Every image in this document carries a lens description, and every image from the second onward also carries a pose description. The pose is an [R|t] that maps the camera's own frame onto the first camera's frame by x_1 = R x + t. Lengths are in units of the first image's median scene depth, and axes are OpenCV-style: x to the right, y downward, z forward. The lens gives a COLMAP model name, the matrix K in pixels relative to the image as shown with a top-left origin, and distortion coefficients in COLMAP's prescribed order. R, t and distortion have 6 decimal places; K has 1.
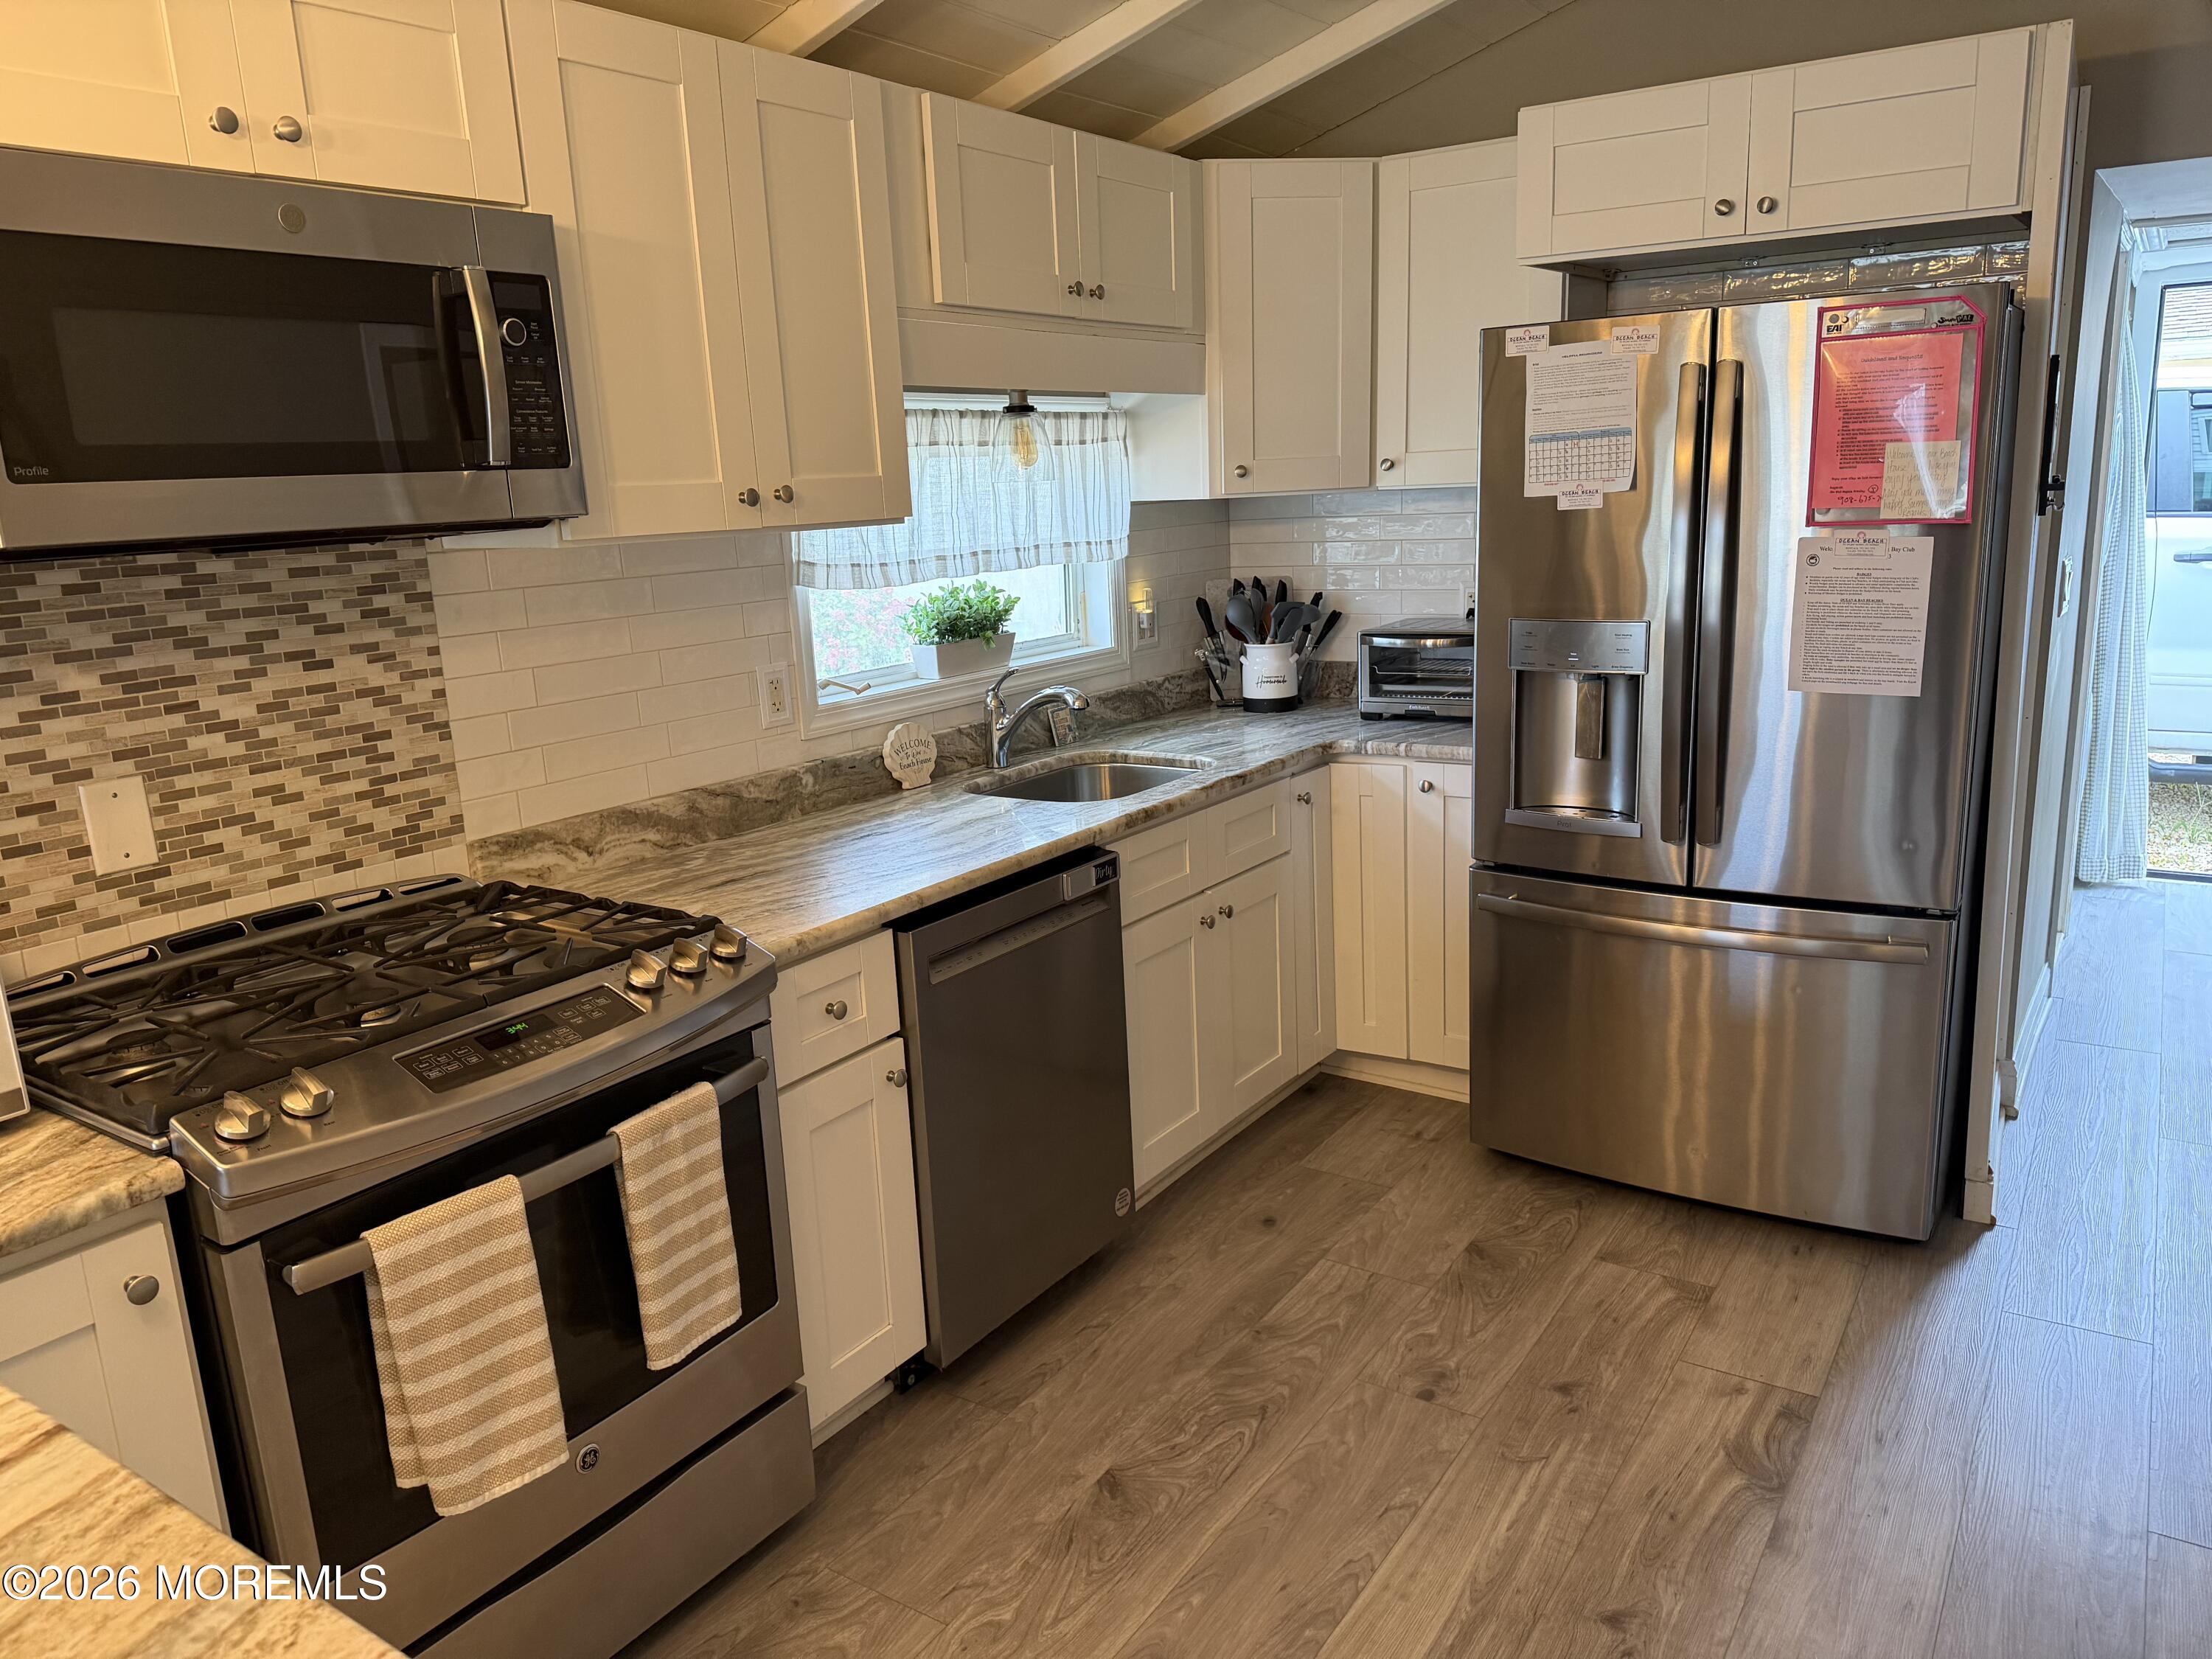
lens RADIAL K [[1548.1, 0, 1109.6], [0, 1548.1, 818.3], [0, 0, 1]] dist [0.037942, -0.043604]
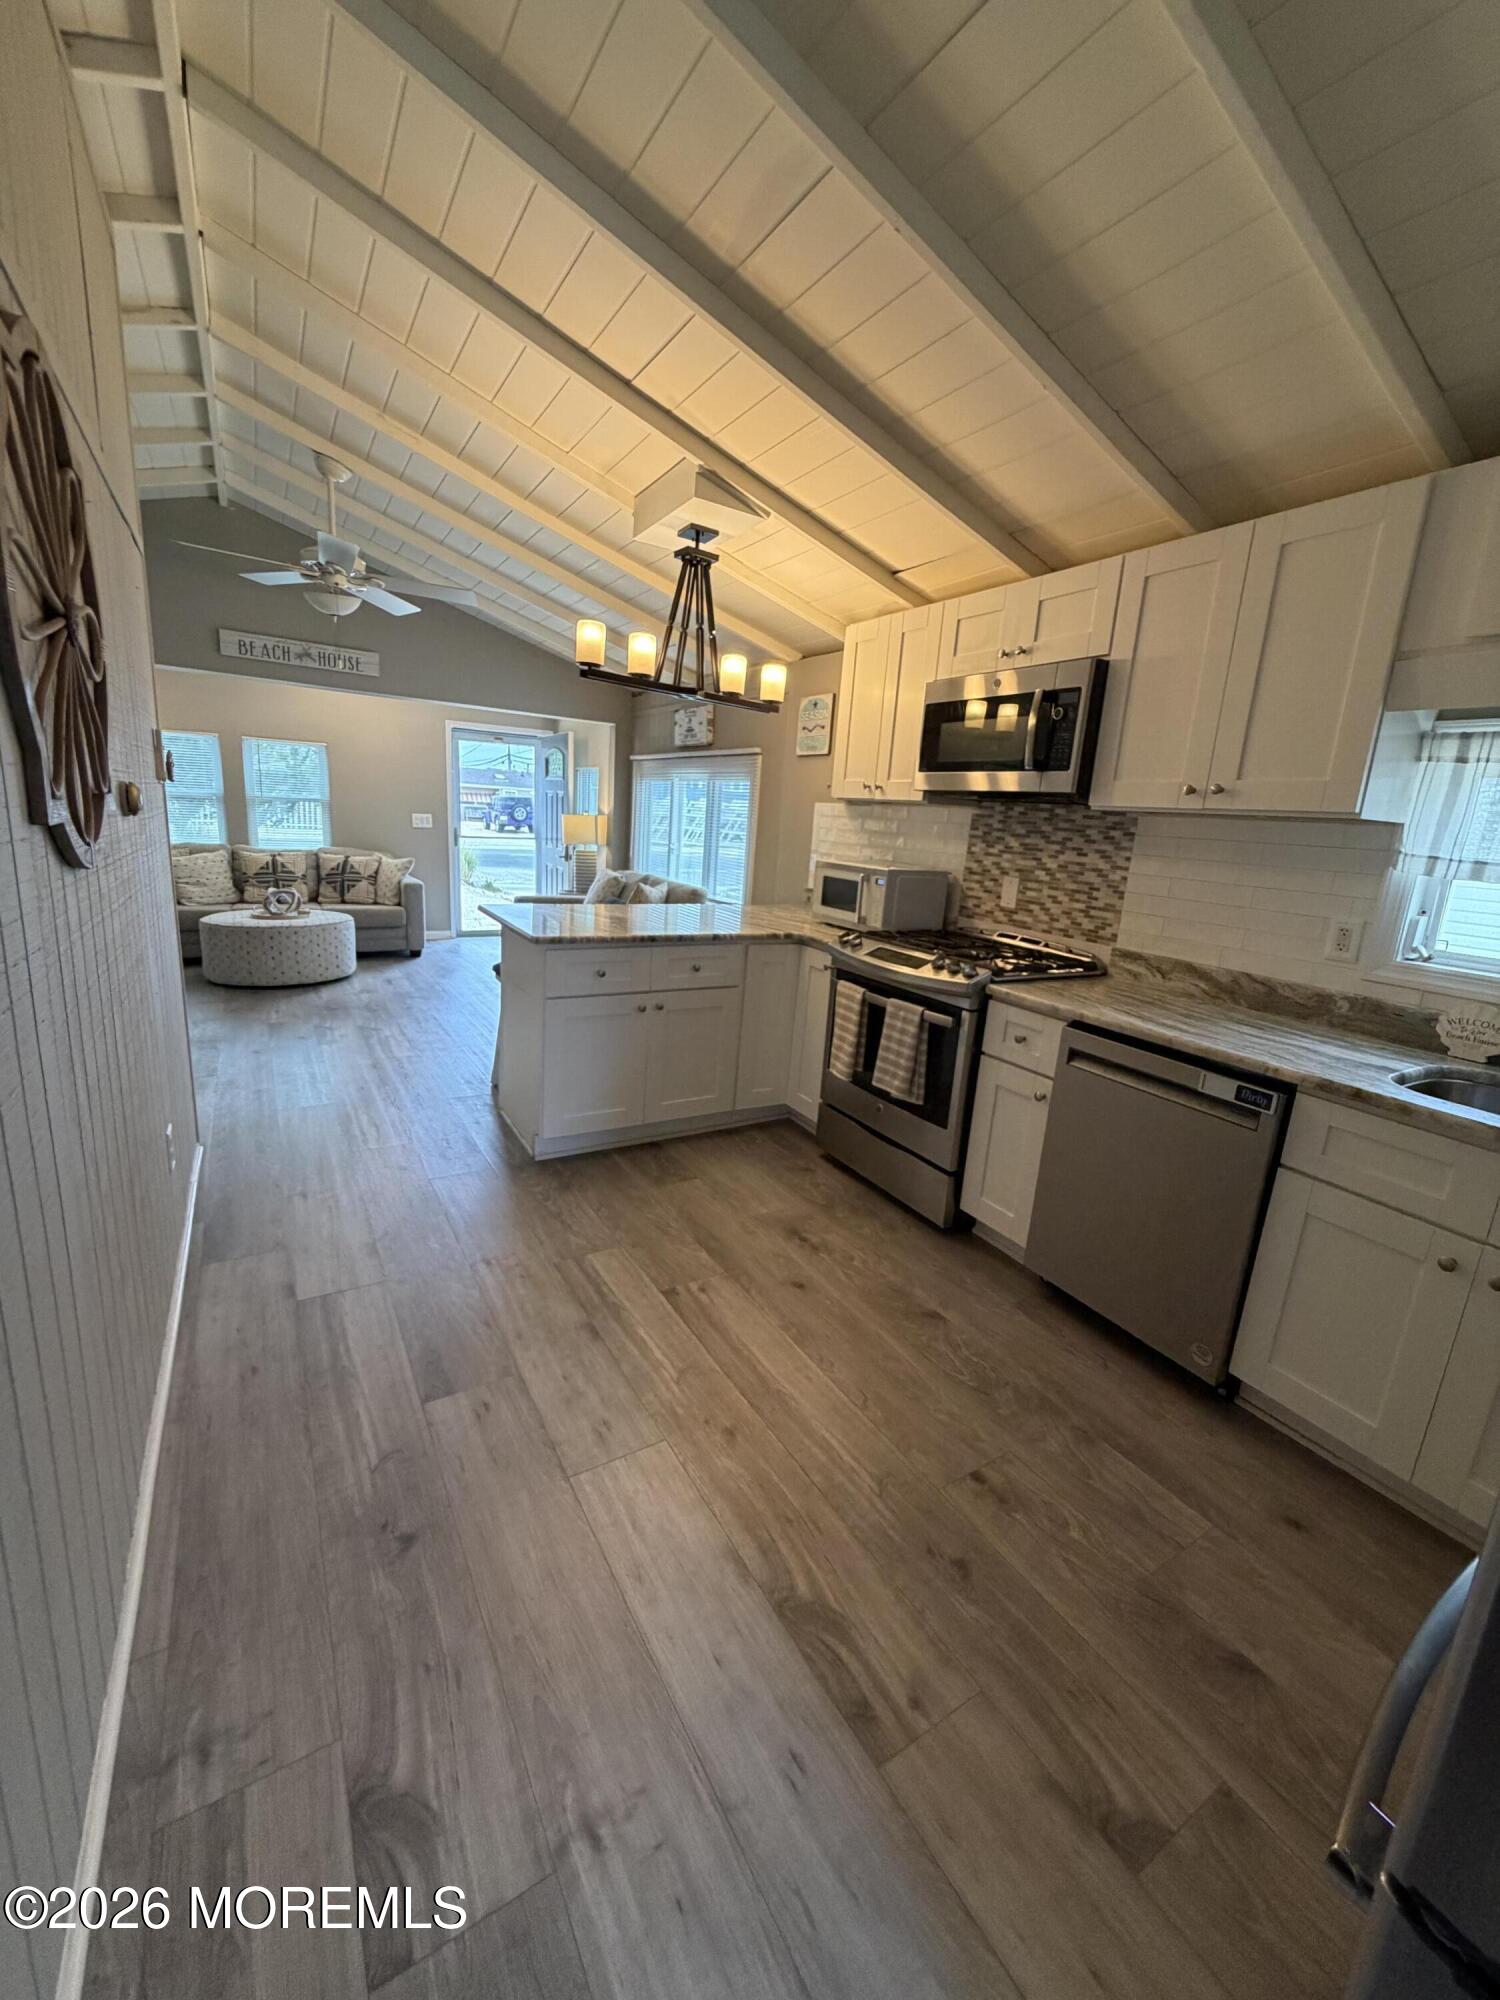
lens RADIAL K [[788.8, 0, 746.8], [0, 788.8, 985.3], [0, 0, 1]] dist [0.005470, 0.000114]
pose [[-0.417185, 0.214374, -0.883176, 0.804955], [-0.243403, 0.909926, 0.335843, -0.184585], [0.875621, 0.355076, -0.327428, 0.930370]]
